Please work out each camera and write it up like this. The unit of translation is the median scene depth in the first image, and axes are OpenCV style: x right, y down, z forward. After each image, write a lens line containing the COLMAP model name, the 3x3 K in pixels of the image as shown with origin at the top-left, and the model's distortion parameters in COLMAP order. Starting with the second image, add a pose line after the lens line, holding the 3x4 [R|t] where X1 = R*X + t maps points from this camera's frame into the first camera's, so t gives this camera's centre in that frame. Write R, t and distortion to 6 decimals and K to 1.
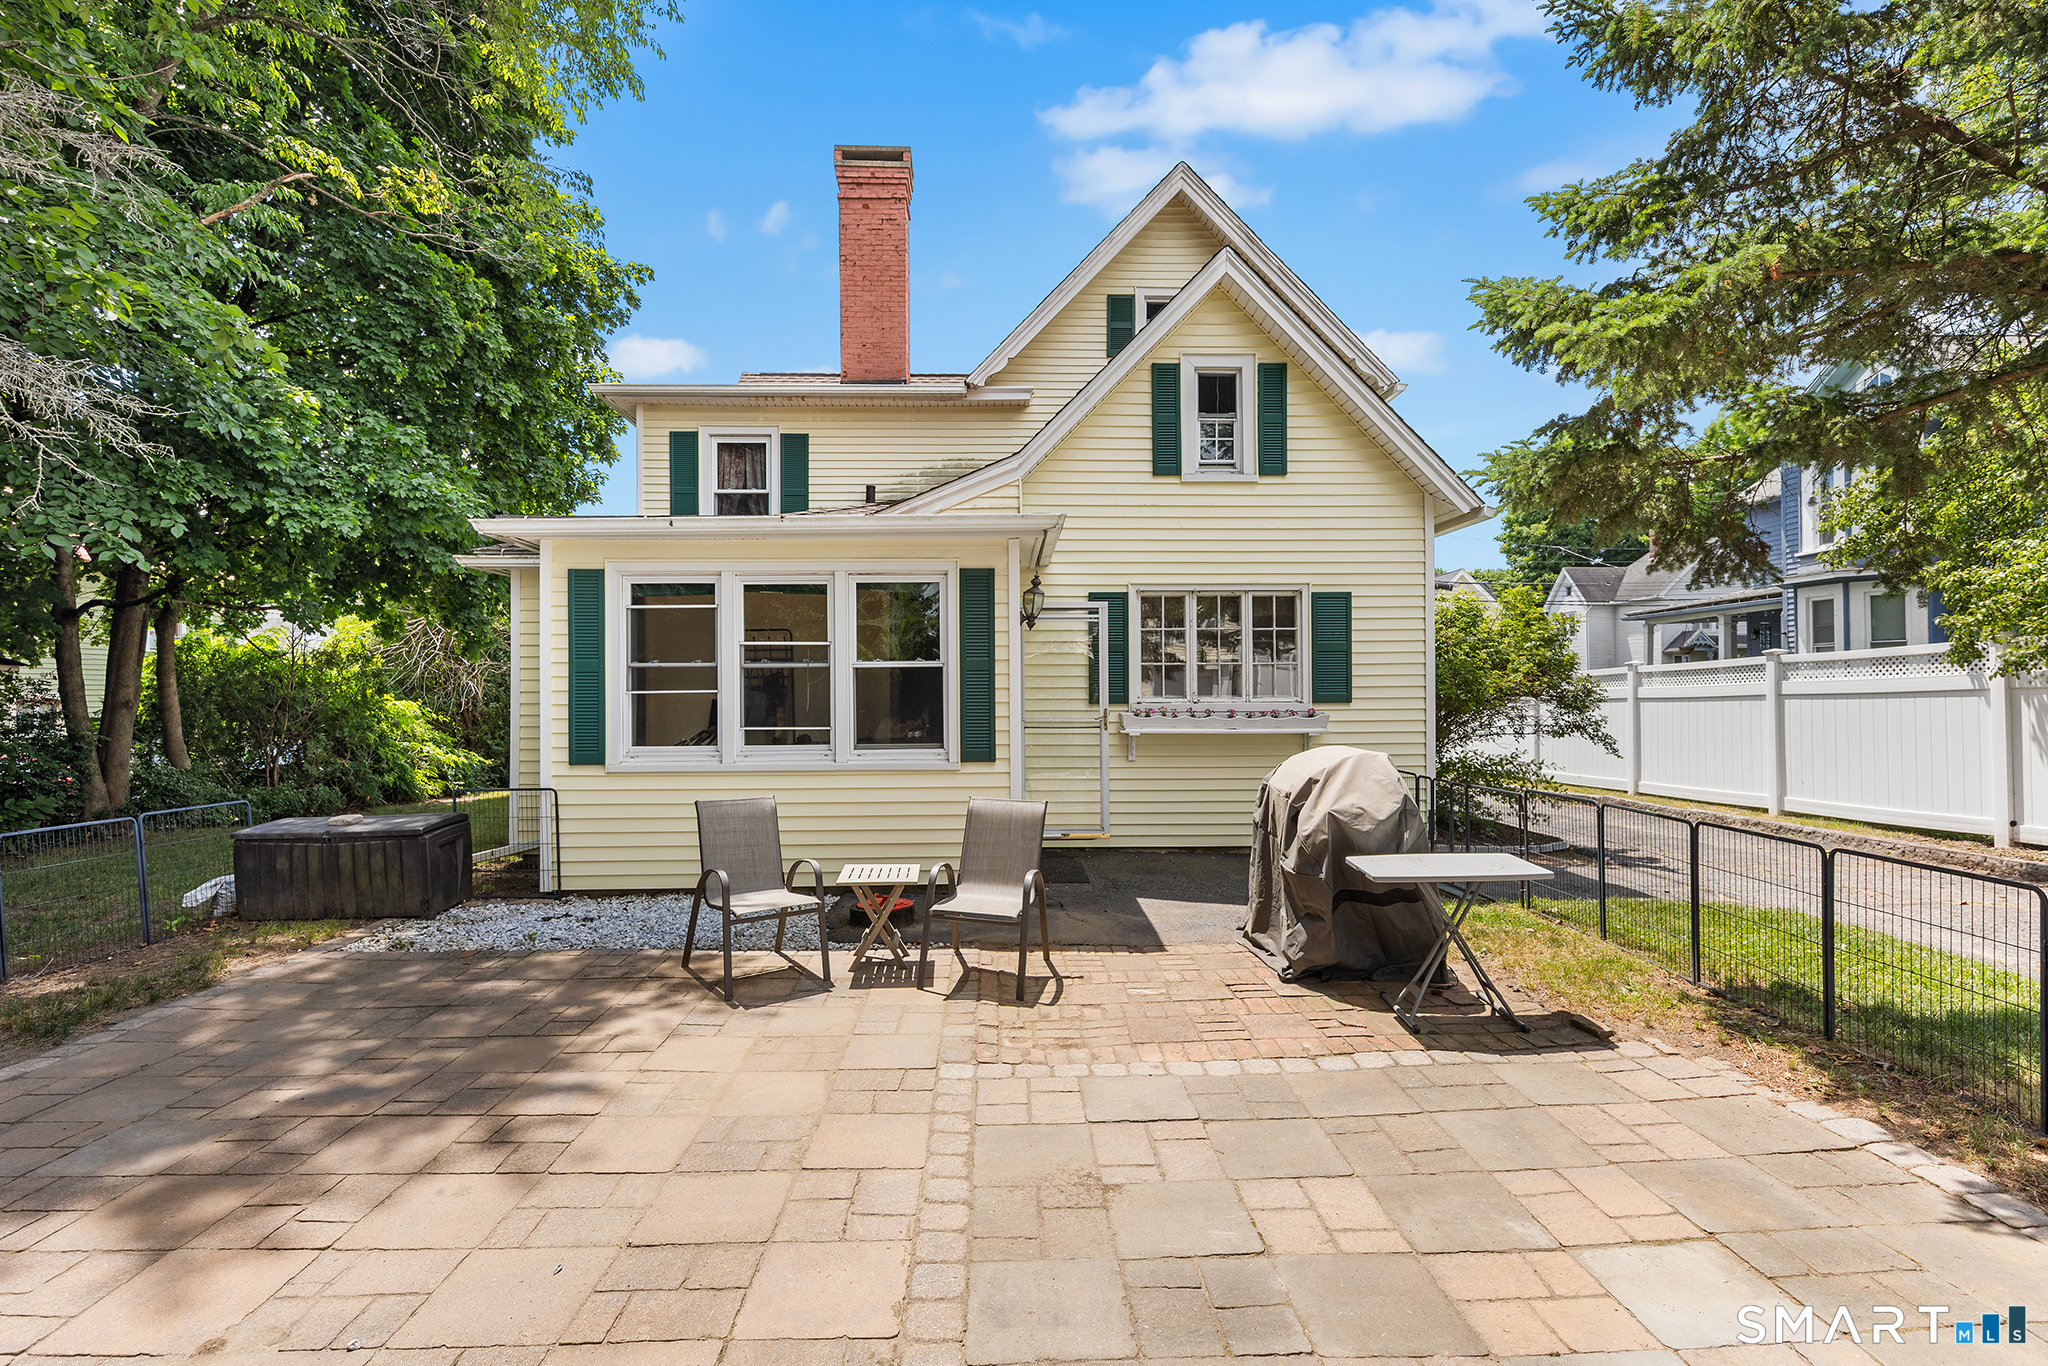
lens RADIAL K [[945.2, 0, 1018.6], [0, 945.2, 689.7], [0, 0, 1]] dist [-0.003002, -0.000135]
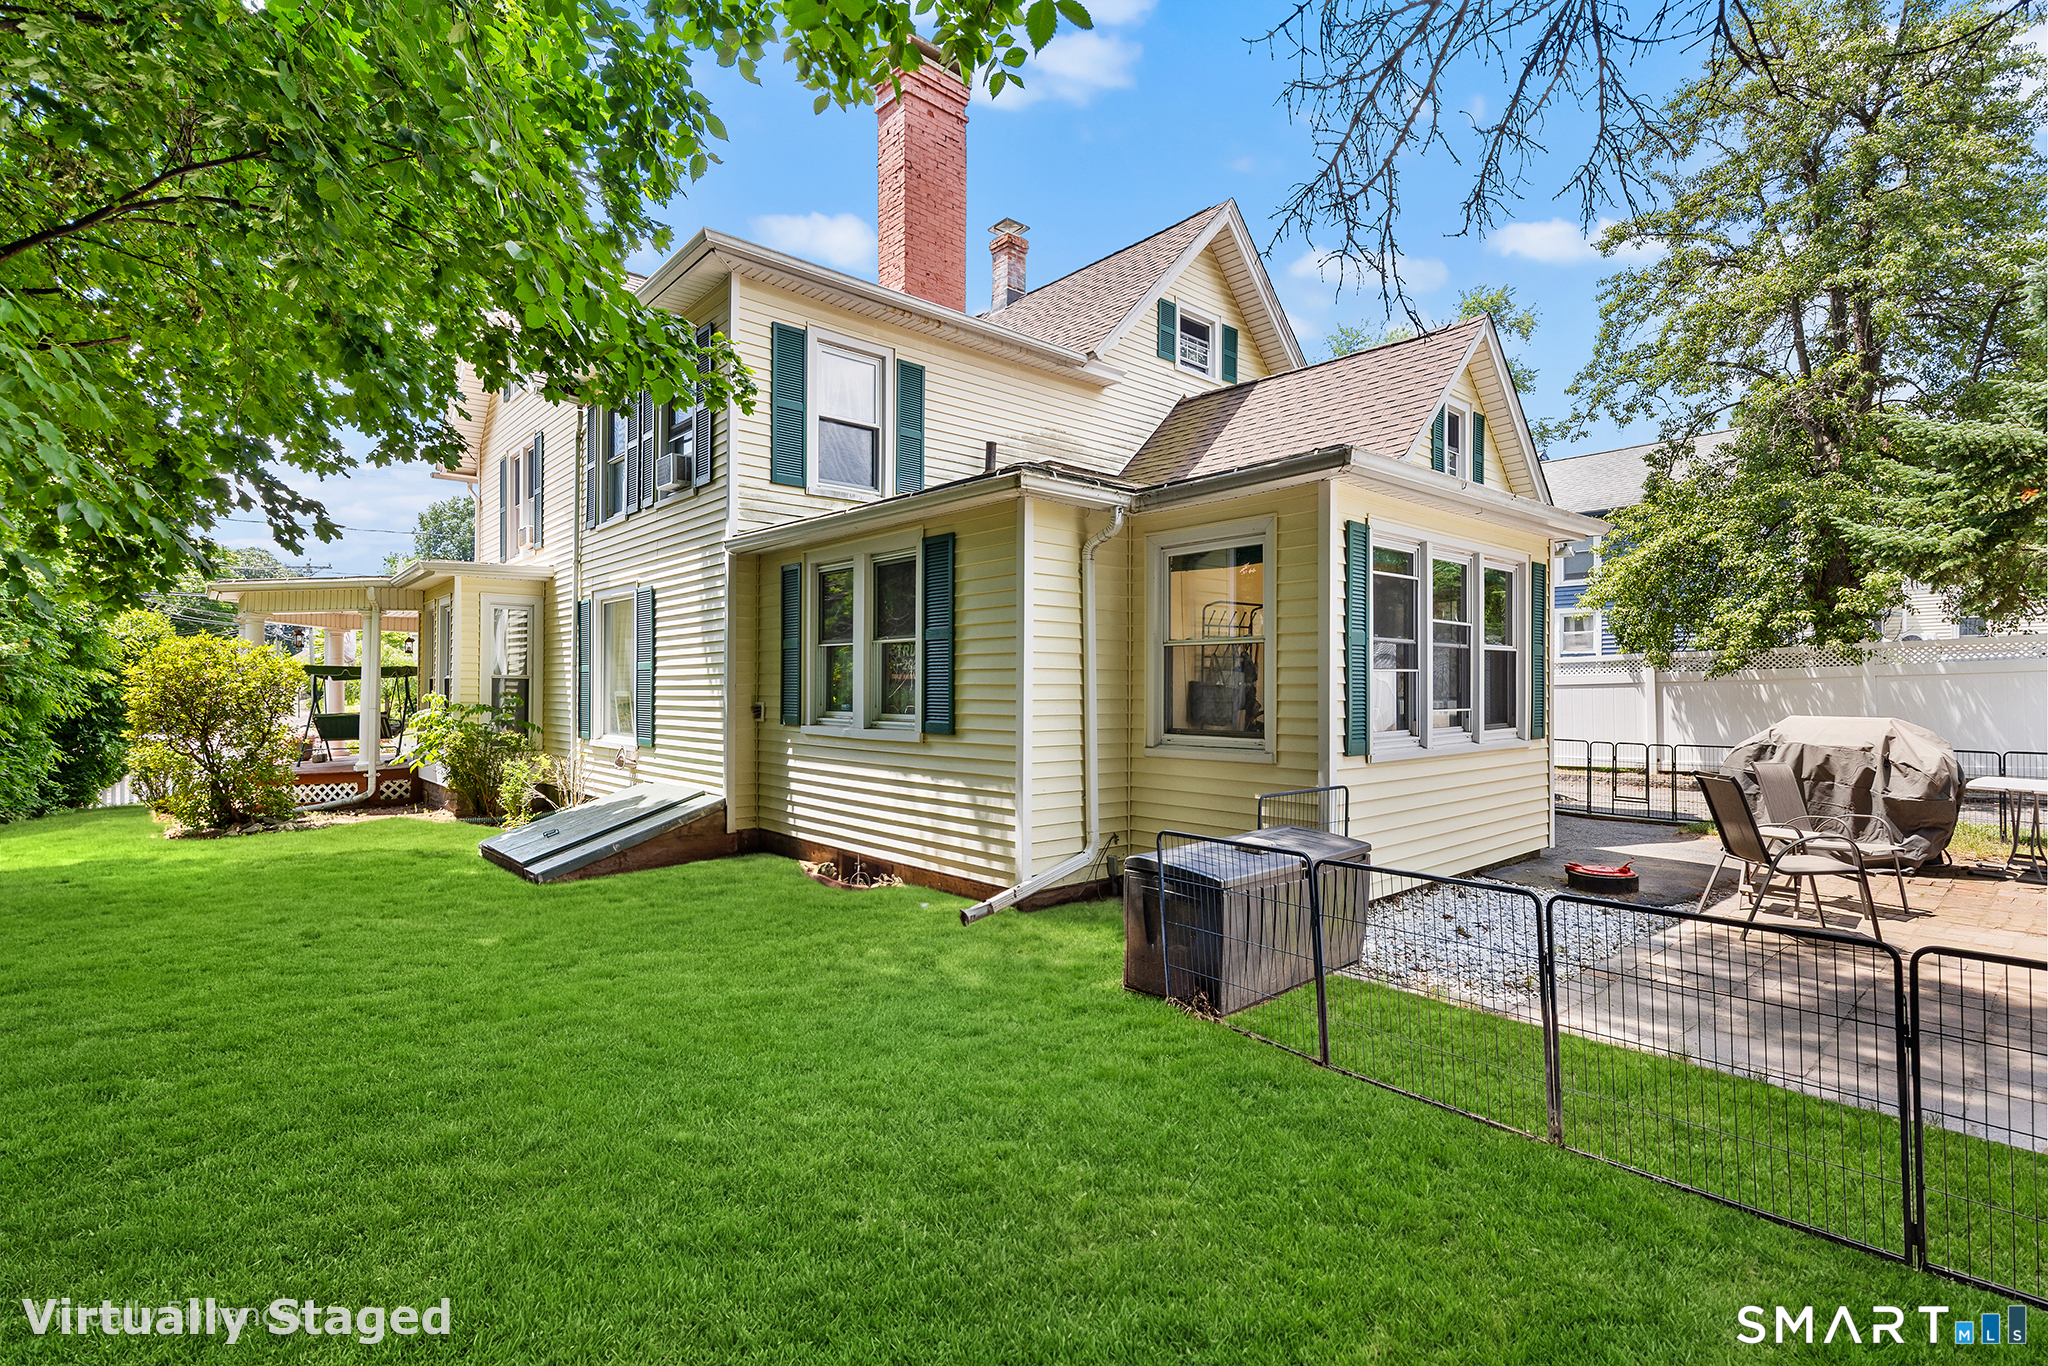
lens RADIAL K [[945.2, 0, 1033.8], [0, 945.2, 692.2], [0, 0, 1]] dist [-0.003002, -0.000135]
pose [[0.758805, 0.002023, 0.651315, -0.978483], [-0.005554, 0.999979, 0.003364, 0.018429], [-0.651294, -0.006170, 0.758800, 0.426426]]
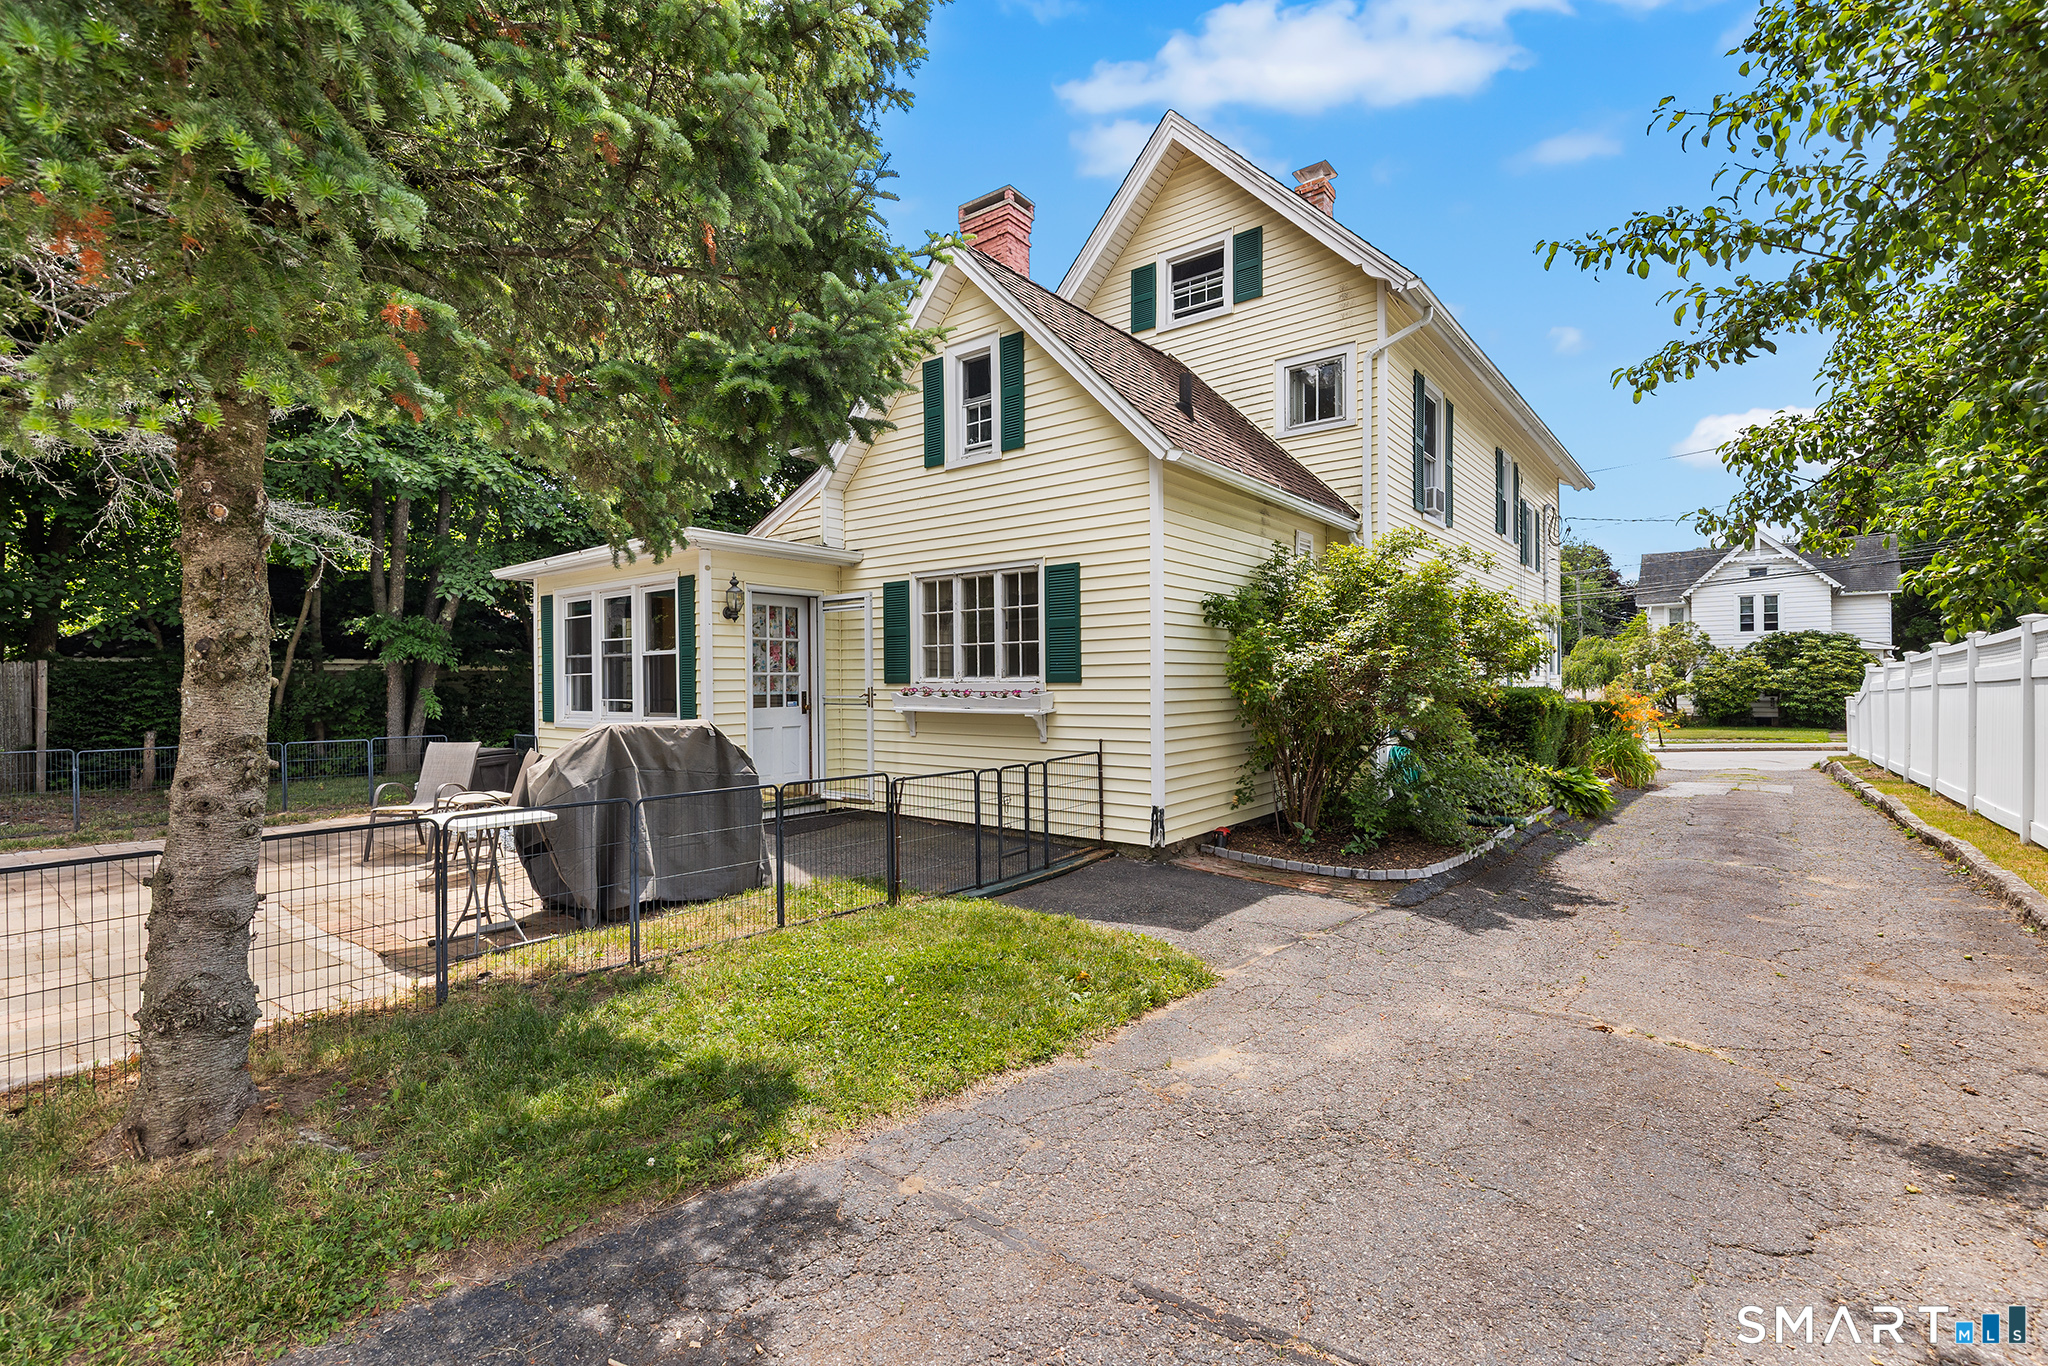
lens RADIAL K [[899.9, 0, 1032.3], [0, 899.9, 675.7], [0, 0, 1]] dist [-0.001865, -0.000023]
pose [[0.767922, -0.003375, -0.640535, 0.876843], [0.006402, 0.999977, 0.002406, 0.004342], [0.640511, -0.005949, 0.767926, 0.297227]]
